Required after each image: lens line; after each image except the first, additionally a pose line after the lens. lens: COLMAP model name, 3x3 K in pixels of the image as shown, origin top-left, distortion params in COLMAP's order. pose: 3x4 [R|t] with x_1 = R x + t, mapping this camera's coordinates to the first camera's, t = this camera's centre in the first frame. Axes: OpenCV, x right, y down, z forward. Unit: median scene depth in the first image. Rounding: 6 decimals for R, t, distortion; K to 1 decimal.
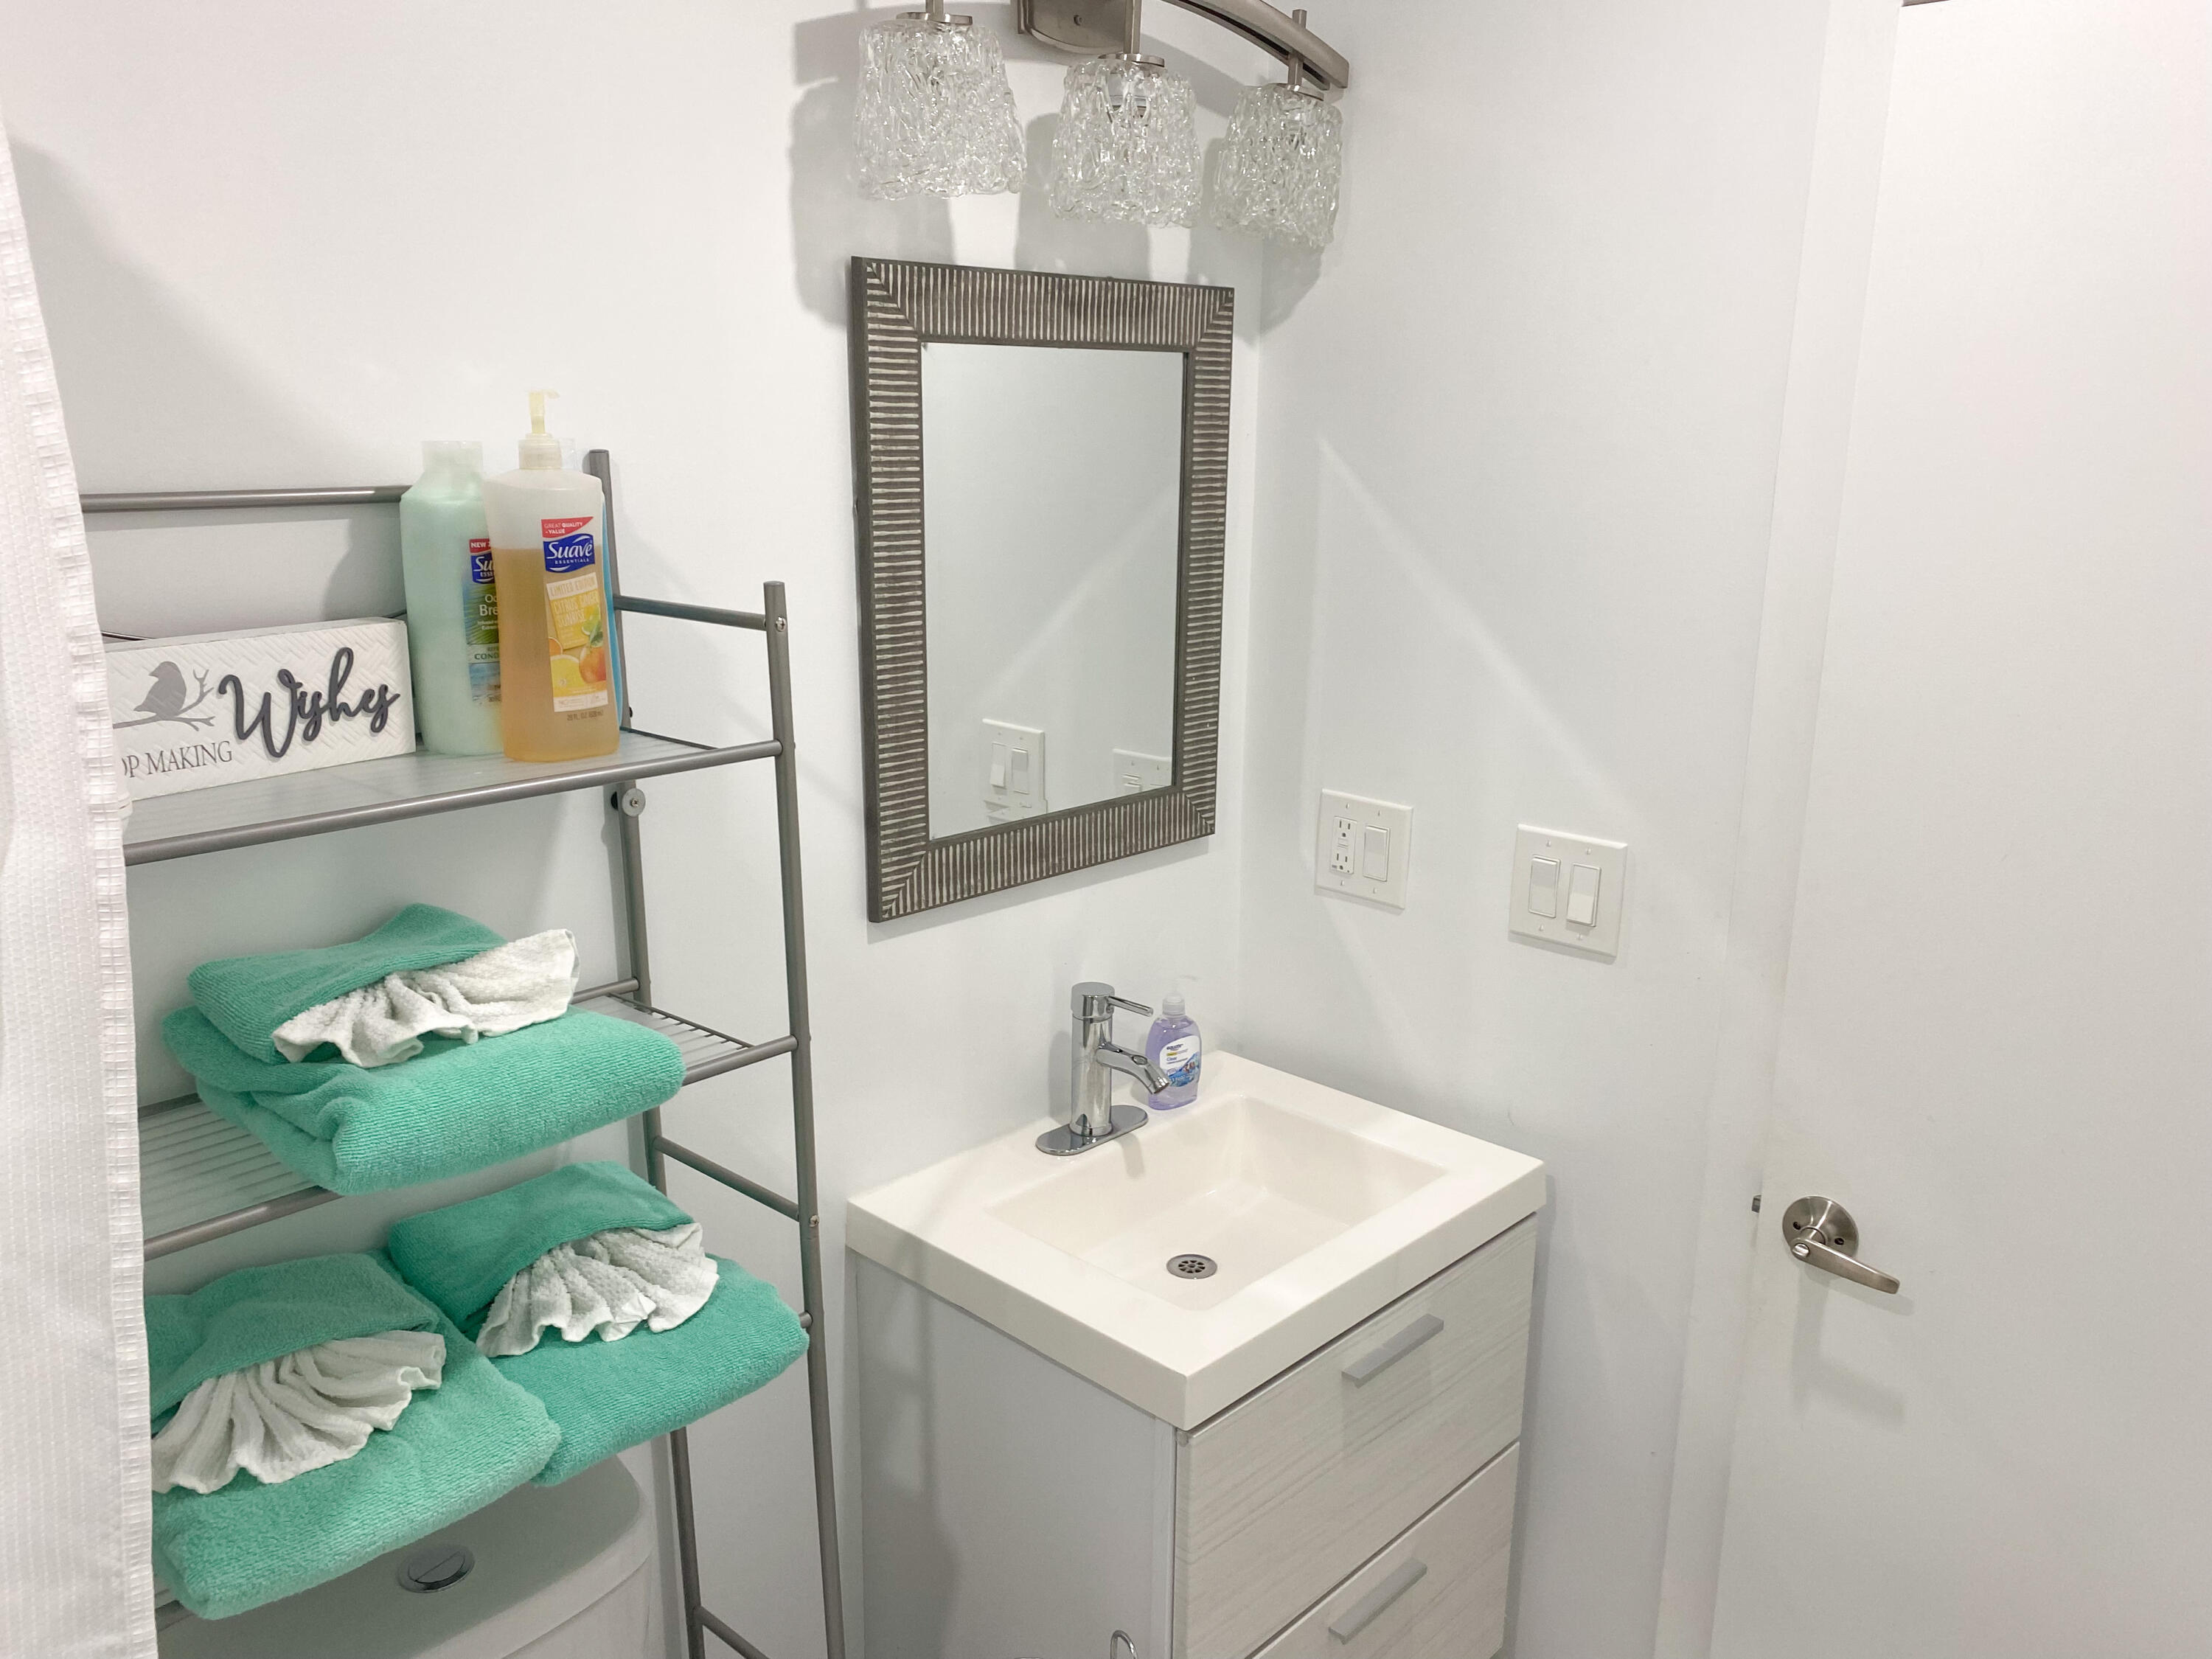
lens RADIAL K [[1669.7, 0, 1067.4], [0, 1669.7, 830.1], [0, 0, 1]] dist [0.176552, -0.170408]
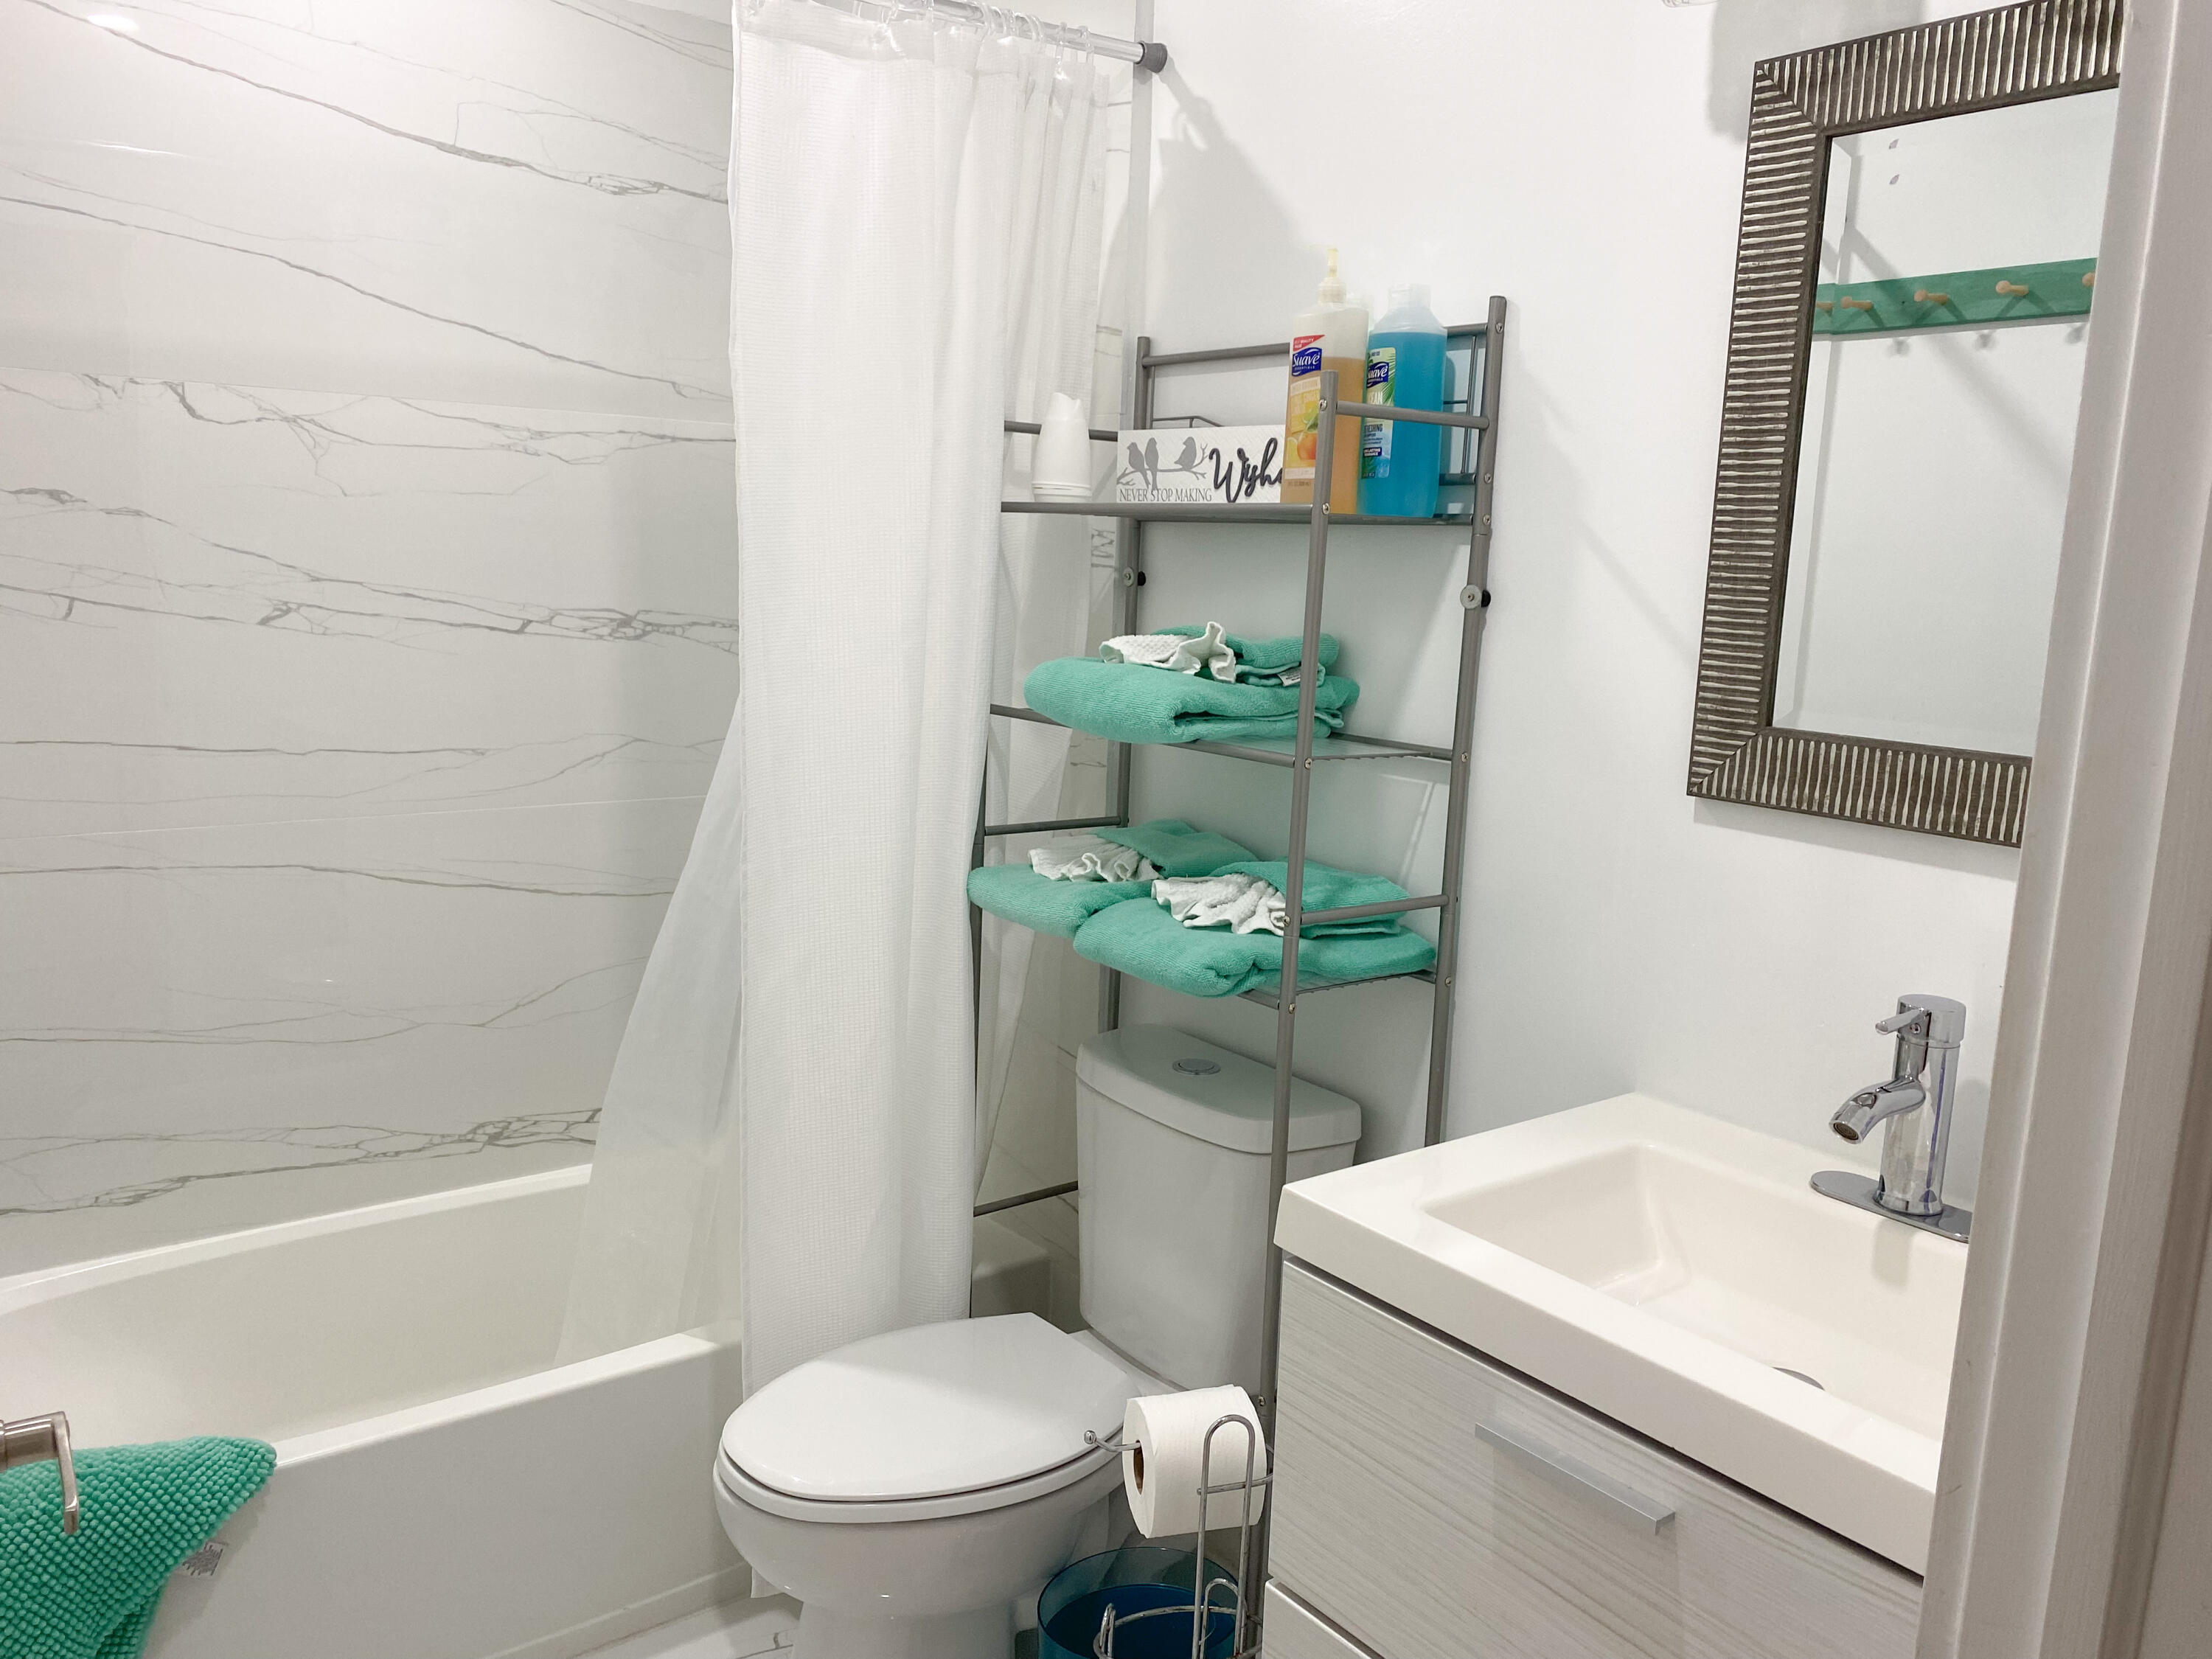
lens RADIAL K [[1693.6, 0, 1106.0], [0, 1693.6, 829.5], [0, 0, 1]] dist [0.051565, -0.071774]
pose [[-0.114281, 0.168207, -0.979105, 1.139044], [-0.267130, 0.944061, 0.193366, -0.028879], [0.956860, 0.283646, -0.062955, 1.041052]]
